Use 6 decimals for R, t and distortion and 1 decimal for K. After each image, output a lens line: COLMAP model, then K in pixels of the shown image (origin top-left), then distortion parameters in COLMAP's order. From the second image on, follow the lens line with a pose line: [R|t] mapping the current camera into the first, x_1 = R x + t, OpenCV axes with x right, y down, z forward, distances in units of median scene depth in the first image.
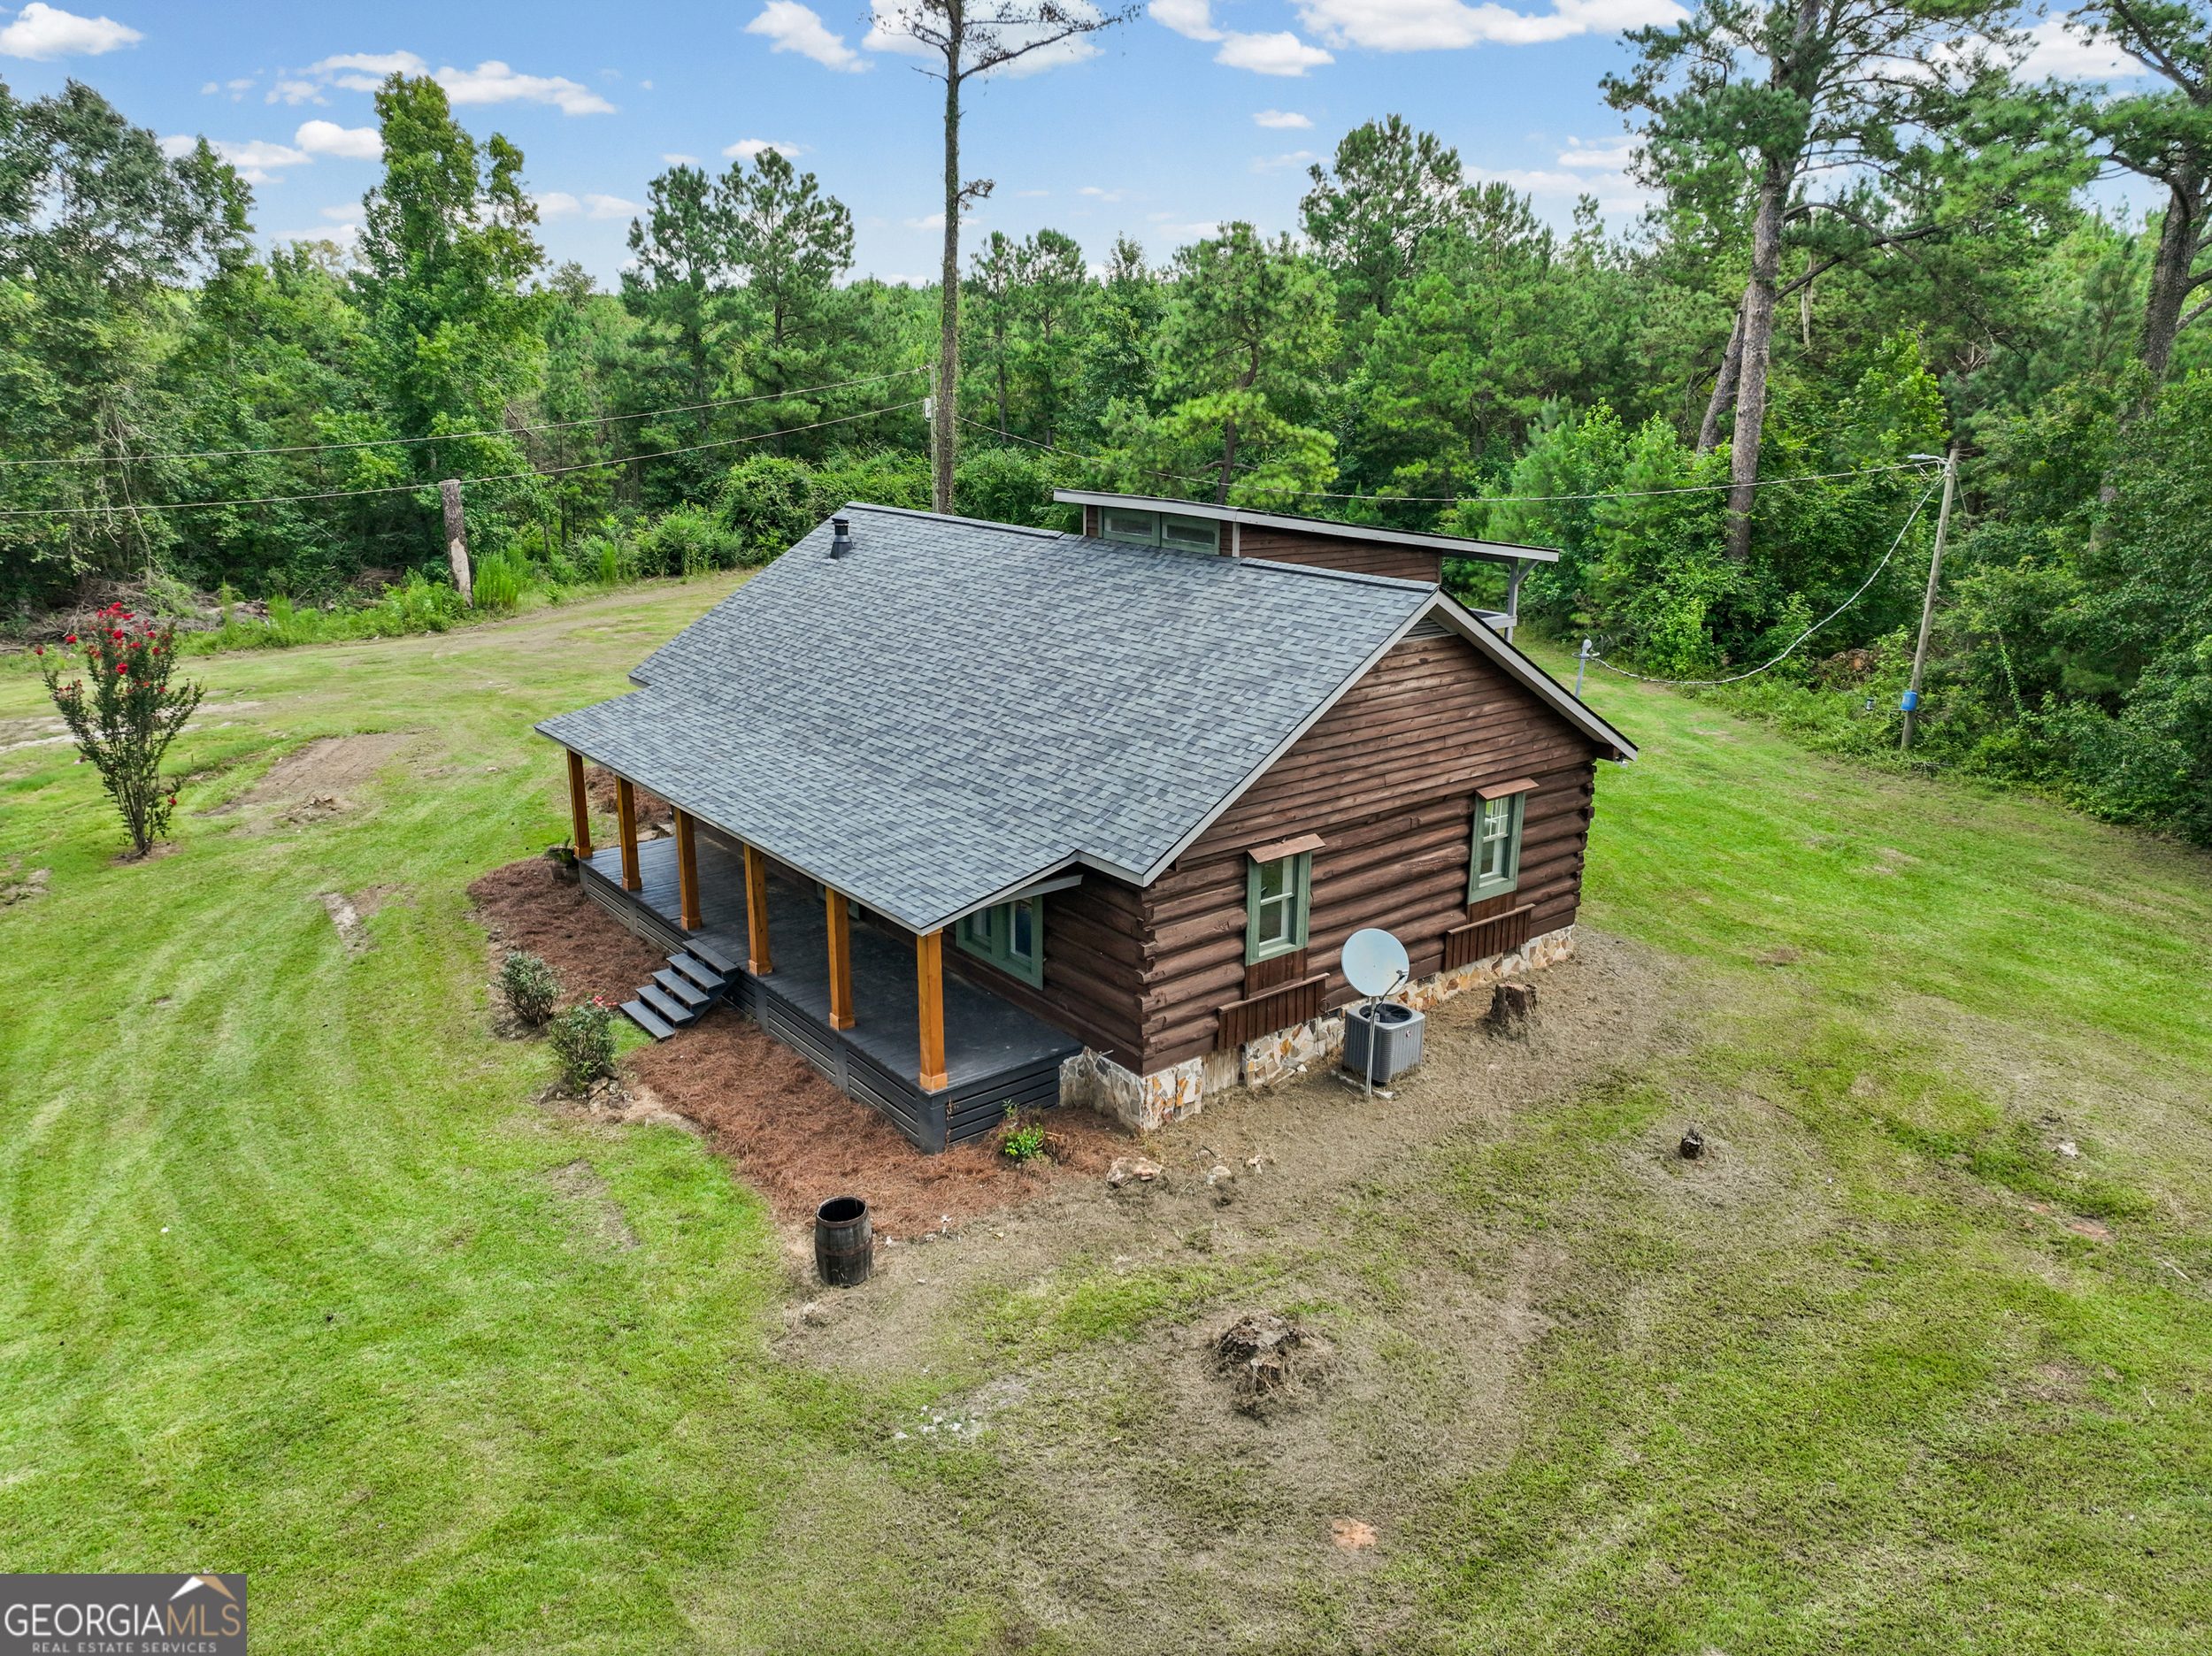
lens RADIAL K [[1577.3, 0, 1107.6], [0, 1577.3, 820.6], [0, 0, 1]] dist [-0.013502, 0.030107]
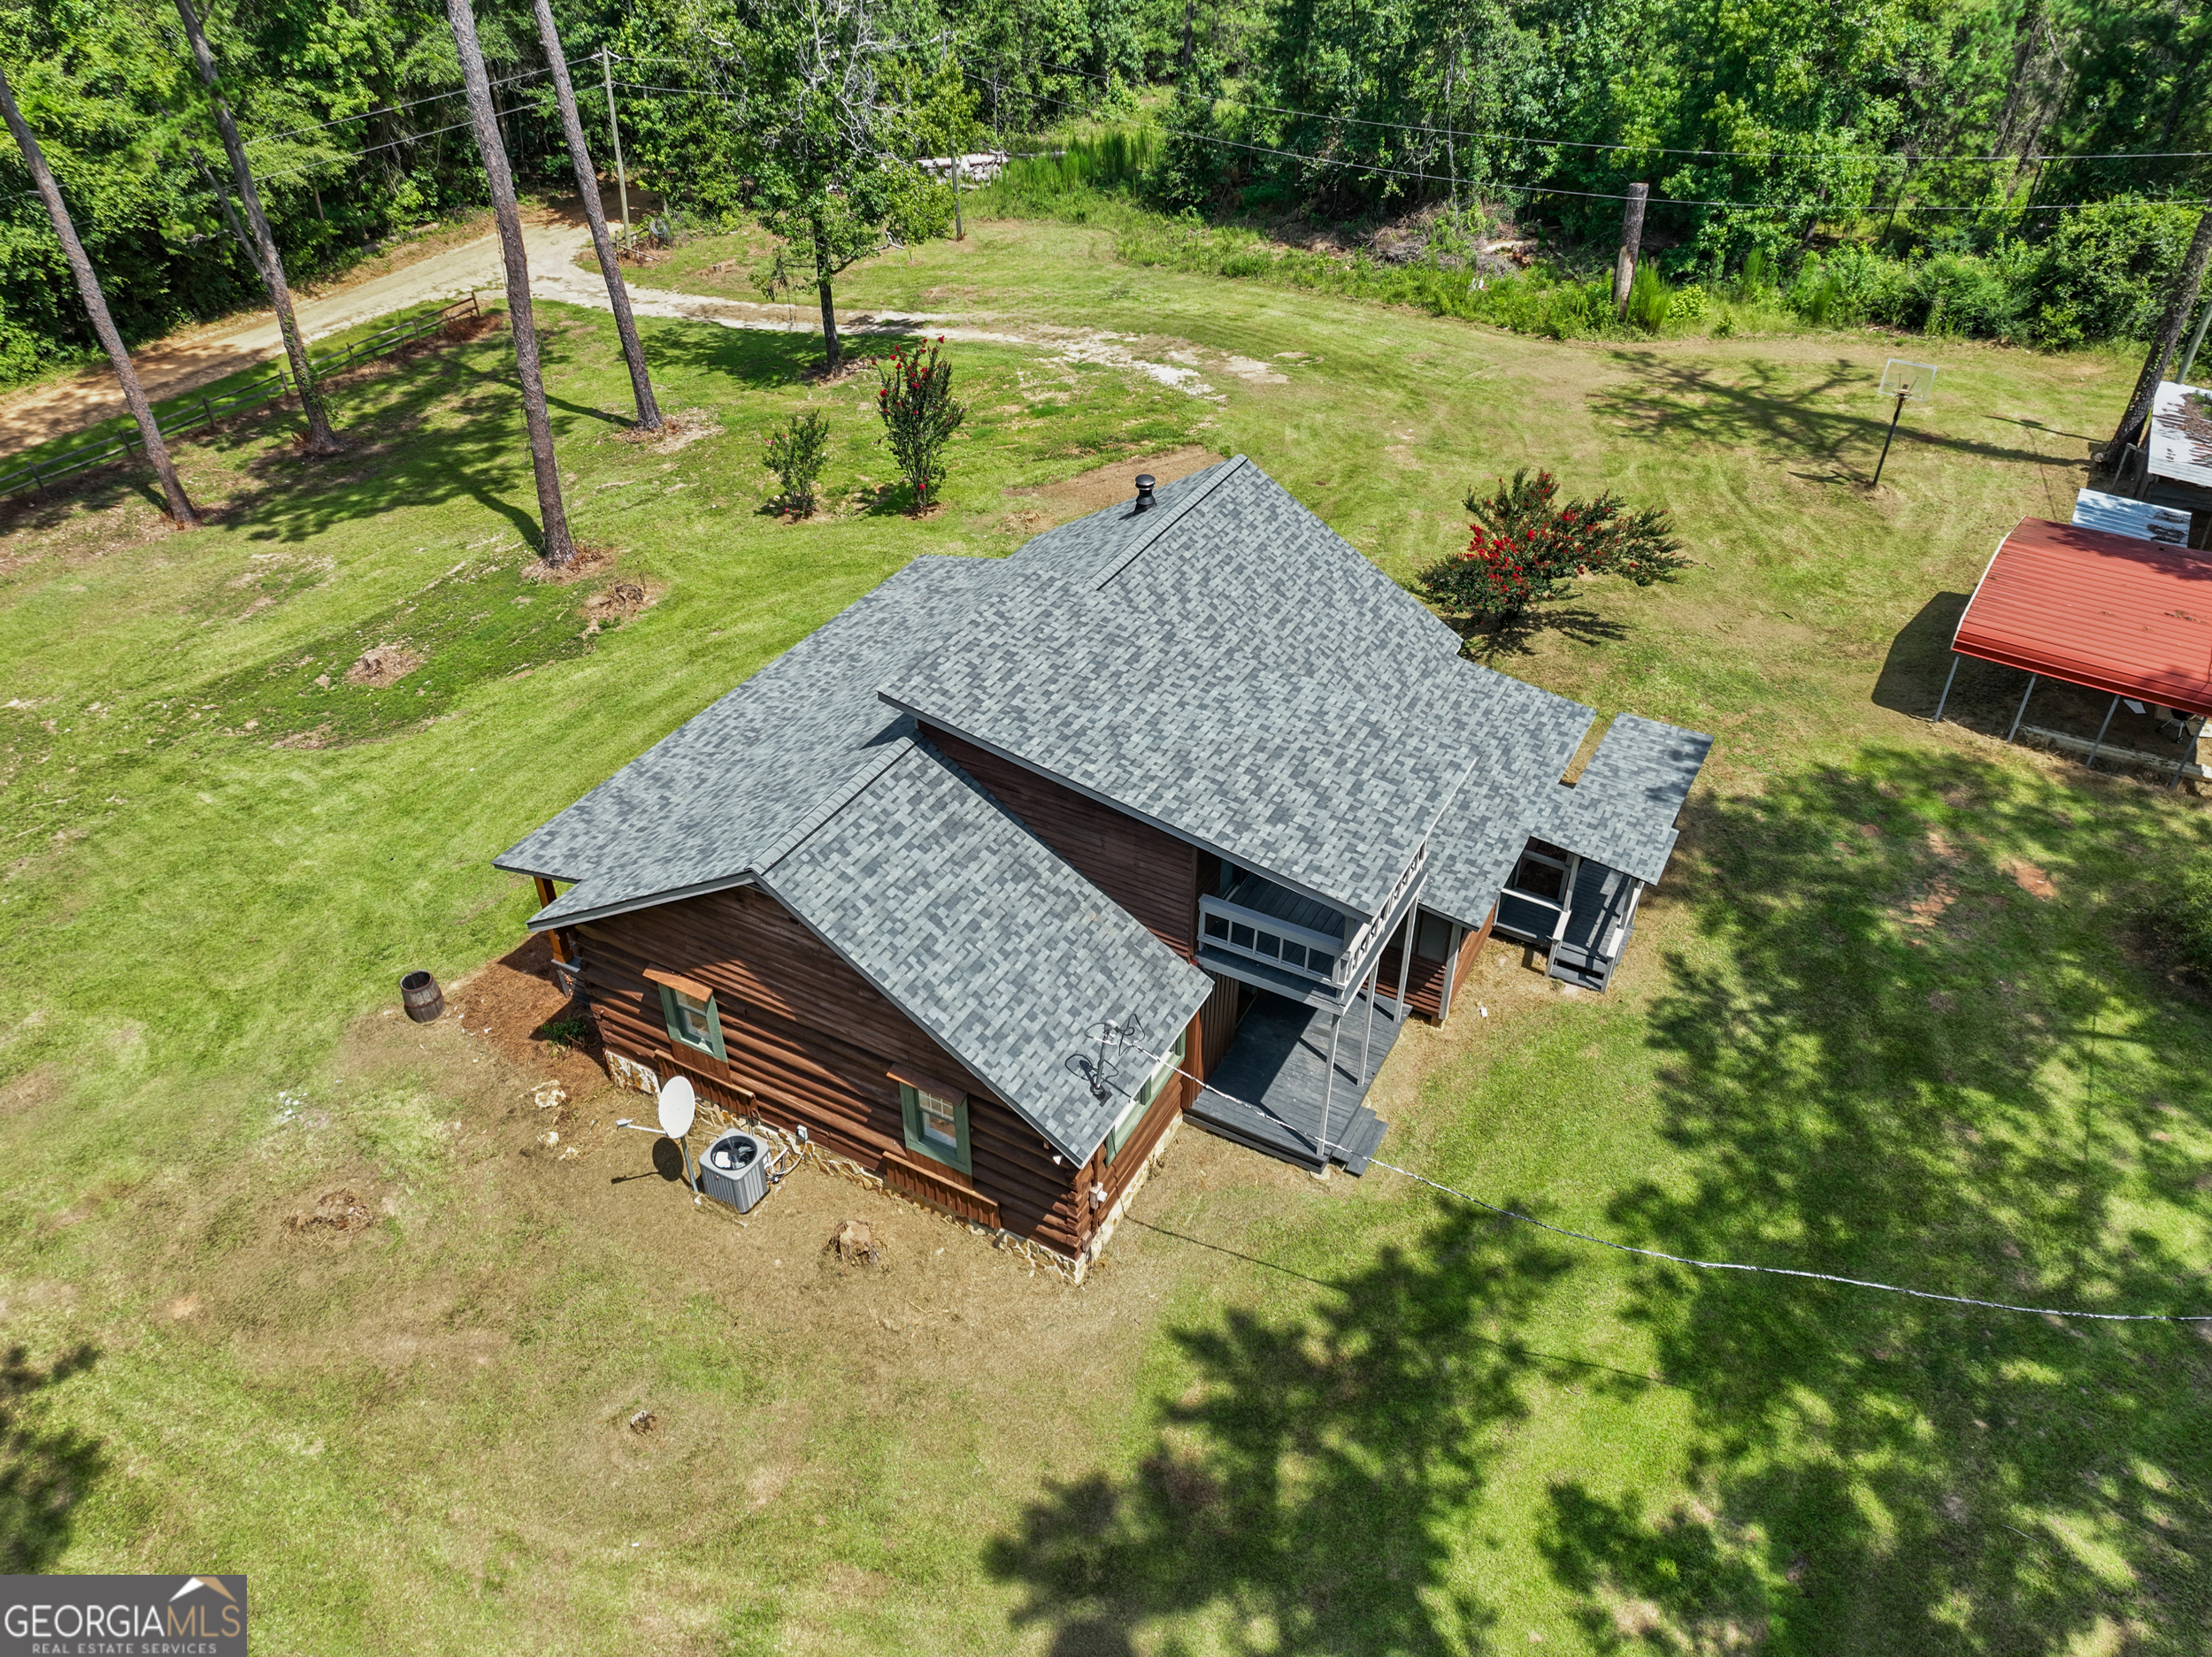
lens RADIAL K [[1577.3, 0, 1107.6], [0, 1577.3, 821.1], [0, 0, 1]] dist [-0.013502, 0.030107]
pose [[0.390014, 0.539117, -0.746487, 1.007955], [-0.258372, 0.842190, 0.473244, -0.682065], [0.883818, 0.008299, 0.467758, 0.698424]]
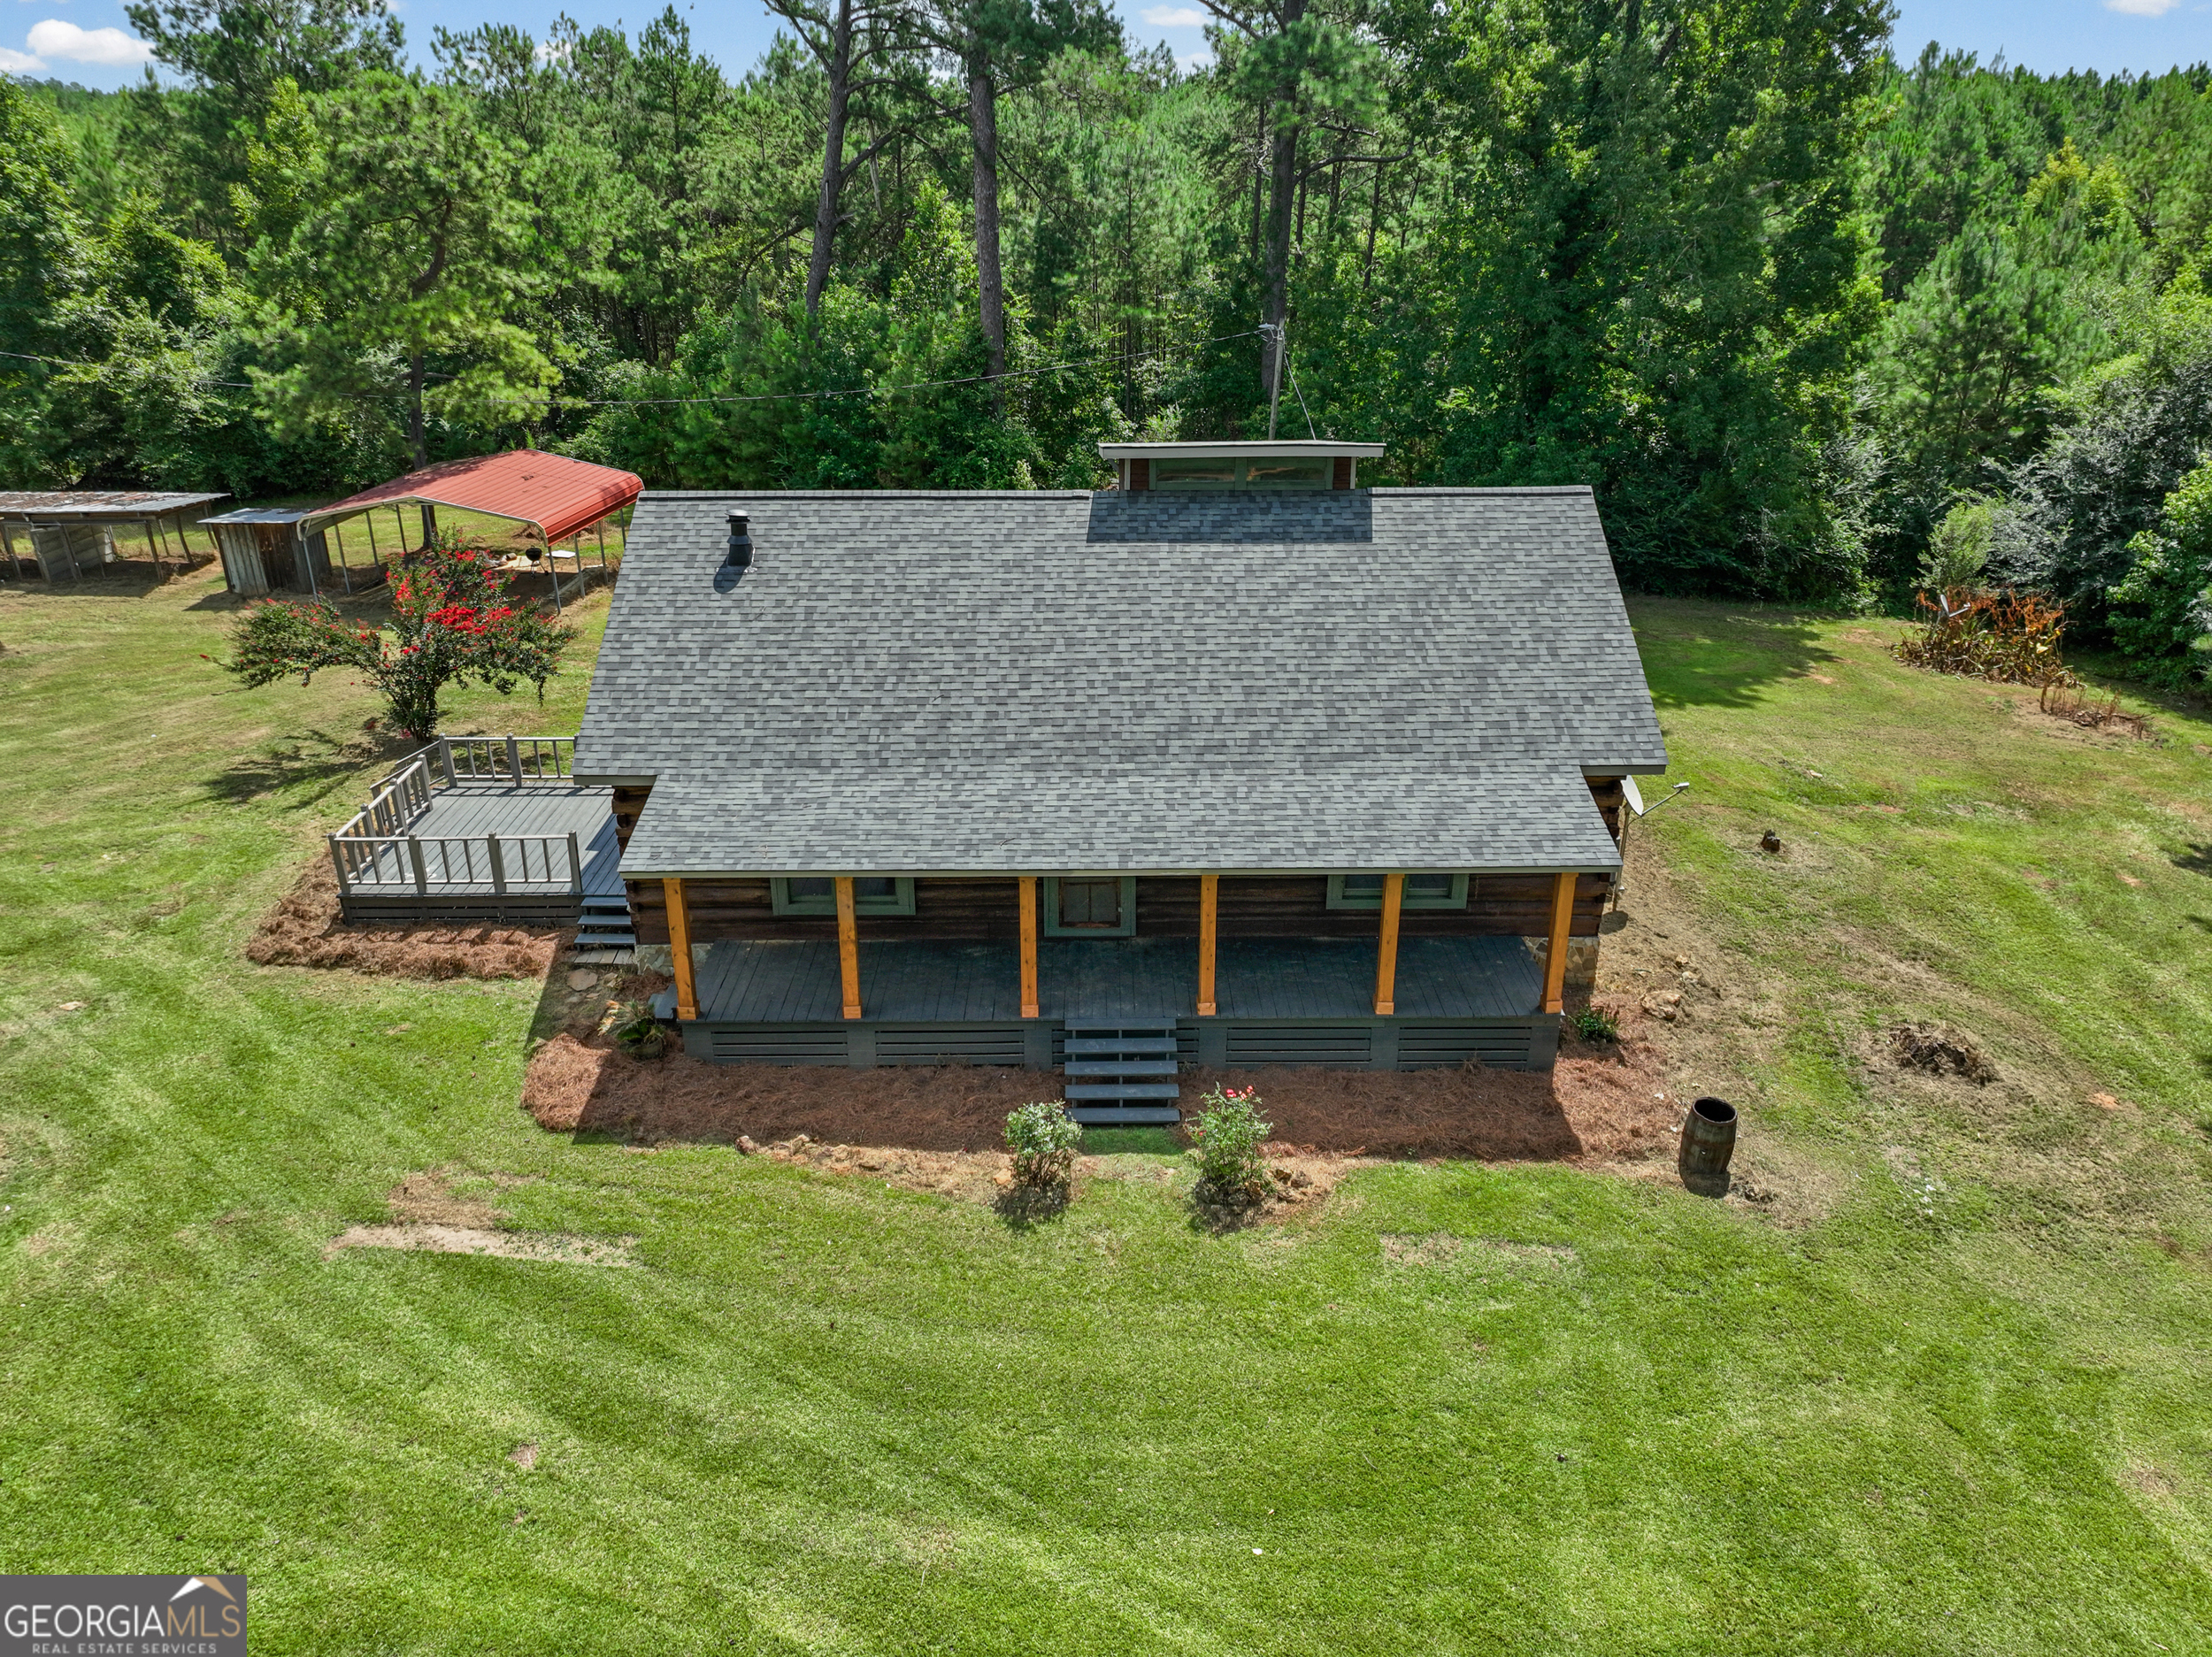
lens RADIAL K [[1564.1, 0, 1106.0], [0, 1564.1, 828.5], [0, 0, 1]] dist [-0.001738, -0.000789]
pose [[0.606402, -0.307431, 0.733323, -0.964228], [0.227617, 0.950756, 0.210363, -0.229348], [-0.761884, 0.039352, 0.646517, 0.475377]]
